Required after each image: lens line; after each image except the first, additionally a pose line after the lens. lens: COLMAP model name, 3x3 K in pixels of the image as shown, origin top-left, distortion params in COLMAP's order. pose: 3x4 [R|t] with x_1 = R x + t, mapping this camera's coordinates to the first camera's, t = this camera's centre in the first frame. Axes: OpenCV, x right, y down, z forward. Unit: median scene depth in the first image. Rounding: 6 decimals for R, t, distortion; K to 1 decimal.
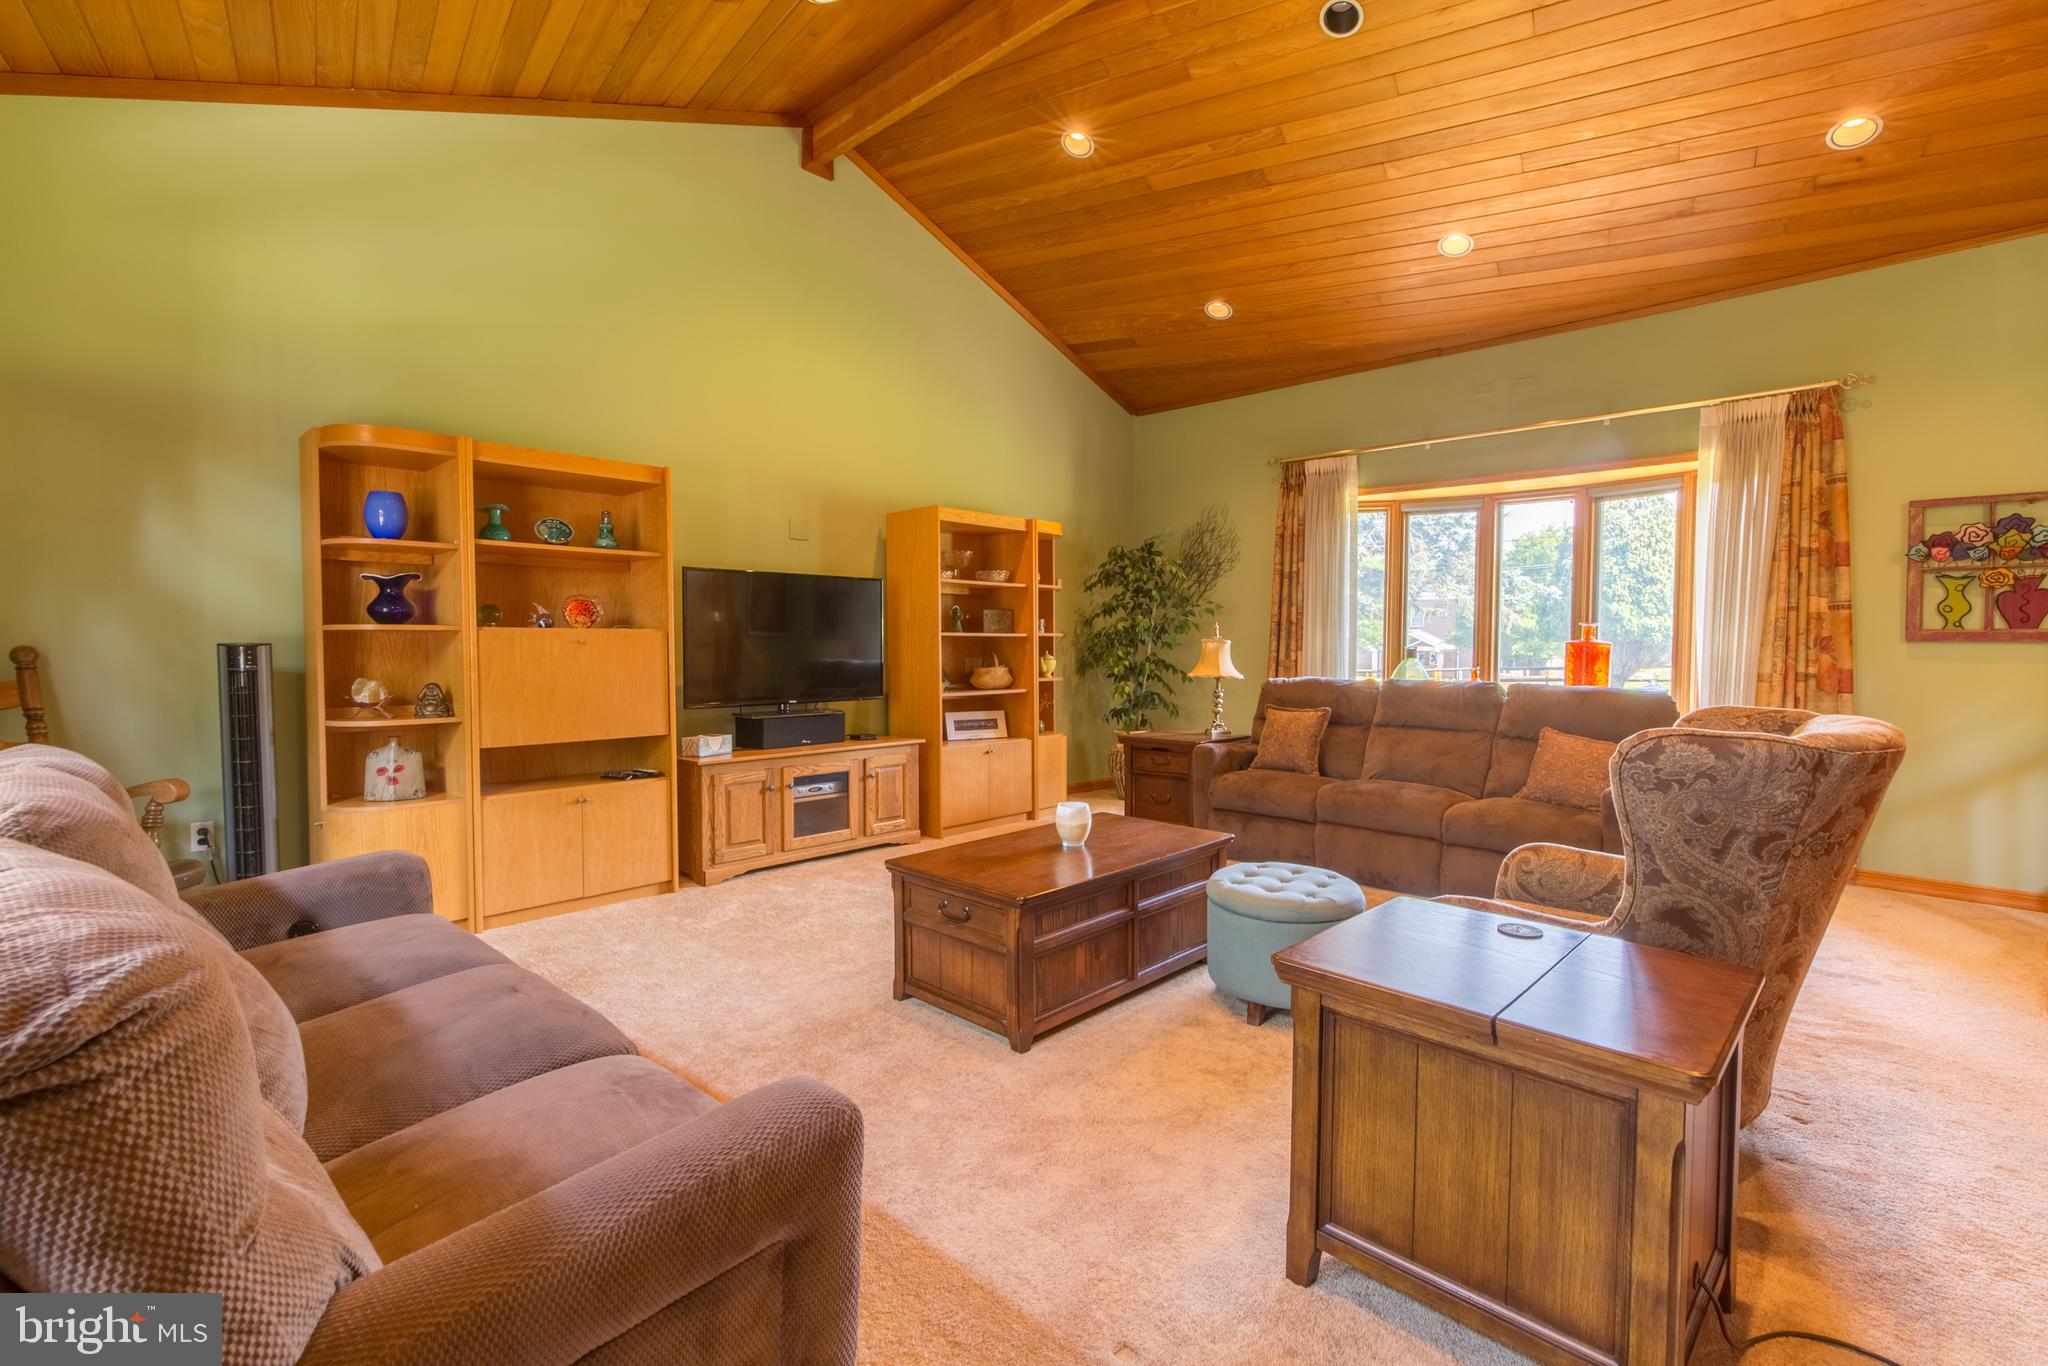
lens RADIAL K [[914.6, 0, 1017.6], [0, 914.6, 674.5], [0, 0, 1]] dist [-0.002596, -0.000147]
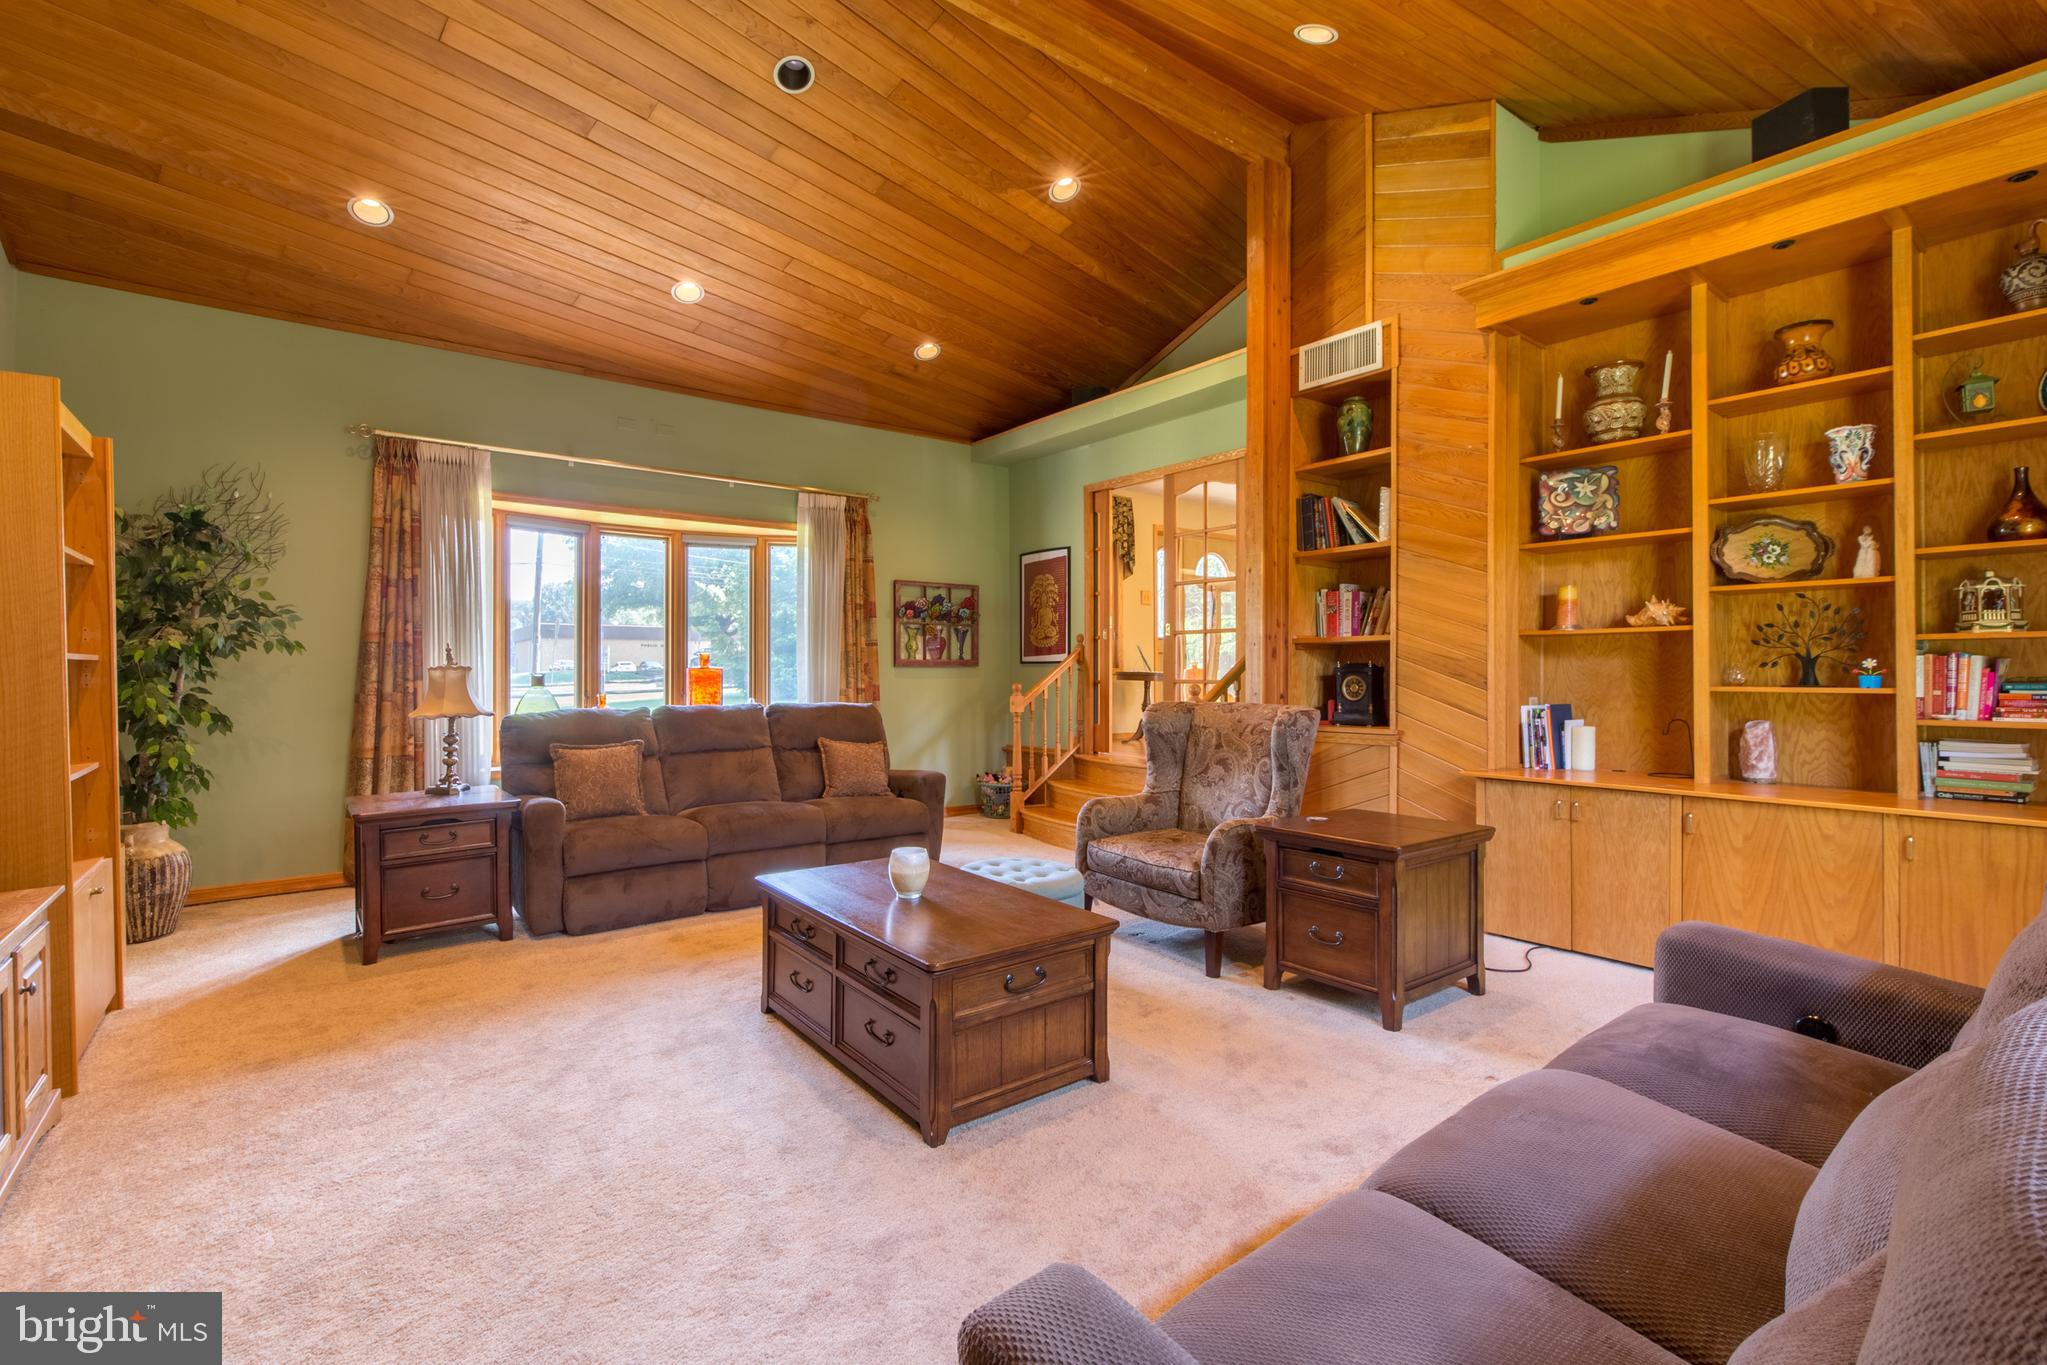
lens RADIAL K [[914.1, 0, 1017.1], [0, 914.1, 684.4], [0, 0, 1]] dist [-0.002596, -0.000147]
pose [[0.144747, -0.021600, 0.989233, -0.543592], [0.035337, 0.999237, 0.016648, -0.023053], [-0.988838, 0.032546, 0.145400, 0.510636]]
